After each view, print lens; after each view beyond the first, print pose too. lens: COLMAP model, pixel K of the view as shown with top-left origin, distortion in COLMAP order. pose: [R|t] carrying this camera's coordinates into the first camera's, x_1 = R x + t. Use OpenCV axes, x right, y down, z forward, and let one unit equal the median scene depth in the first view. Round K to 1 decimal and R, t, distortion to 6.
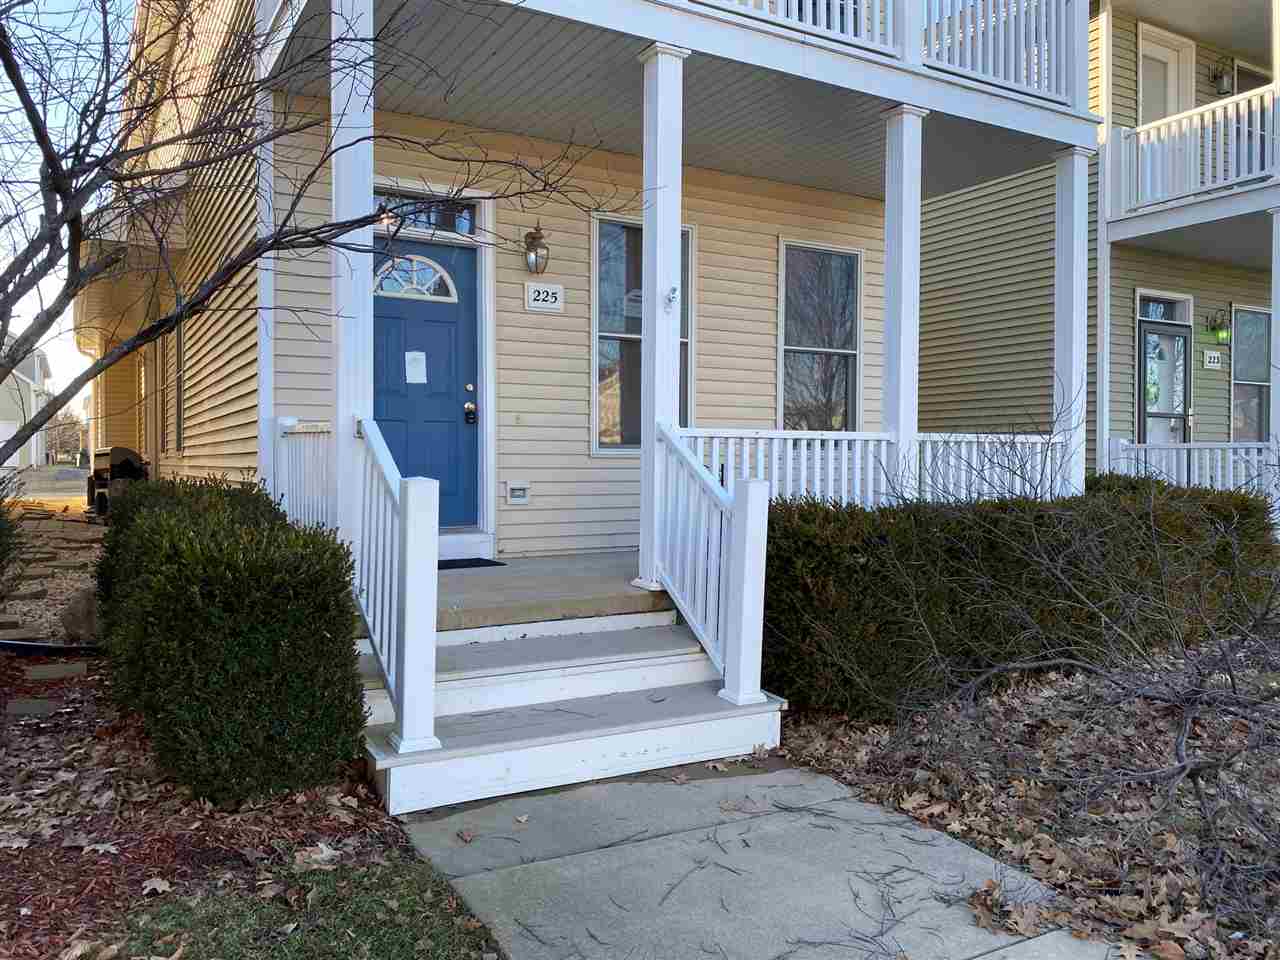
lens RADIAL K [[975.9, 0, 636.7], [0, 975.9, 472.2], [0, 0, 1]] dist [0.009412, -0.013645]
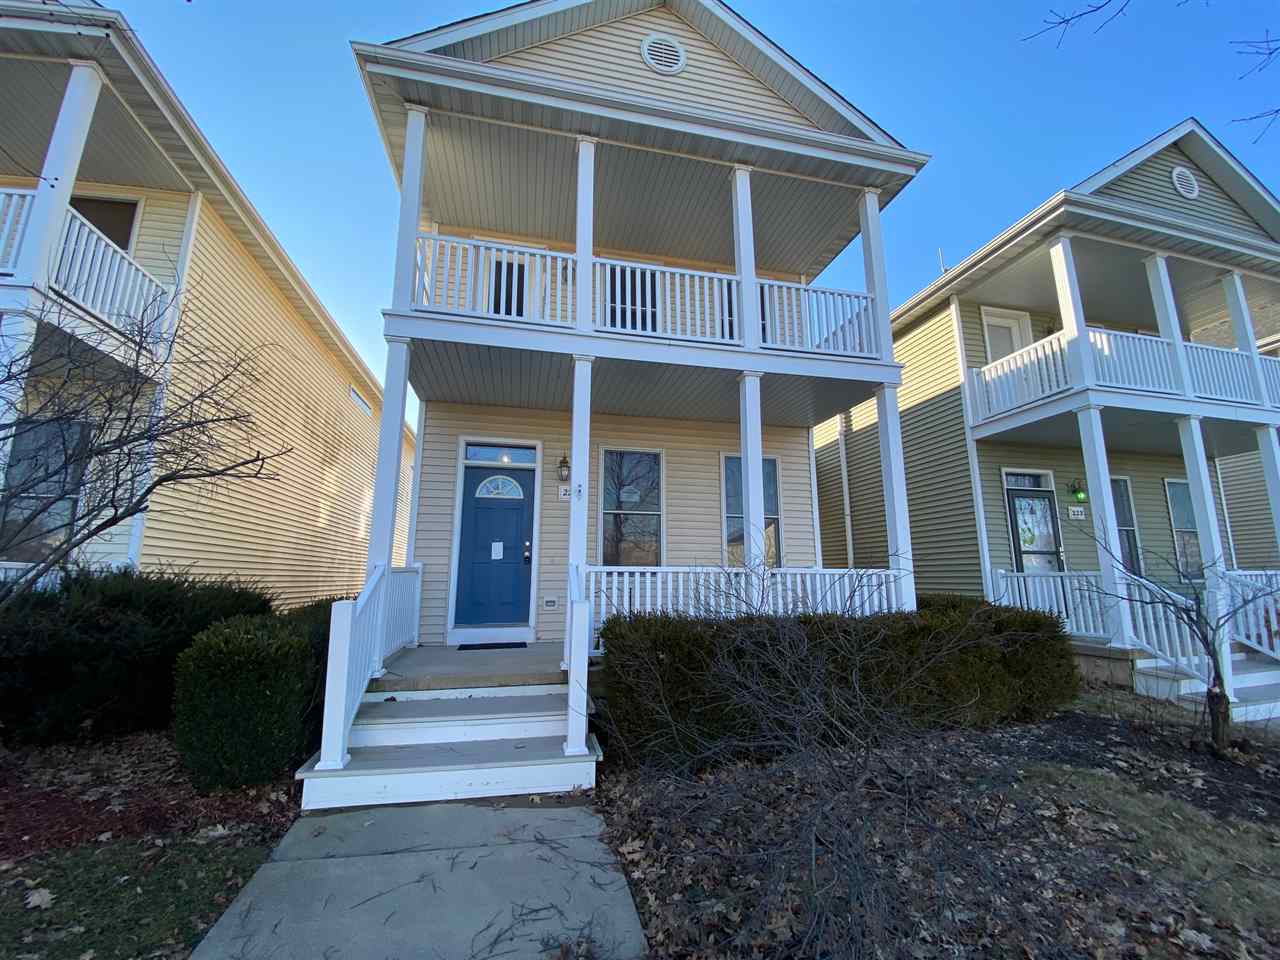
lens RADIAL K [[525.0, 0, 640.7], [0, 525.0, 482.6], [0, 0, 1]] dist [-0.011224, -0.000978]
pose [[0.958362, -0.050437, -0.281067, 0.443711], [-0.005121, 0.981084, -0.193514, -0.015731], [0.285510, 0.186896, 0.939975, 0.192821]]
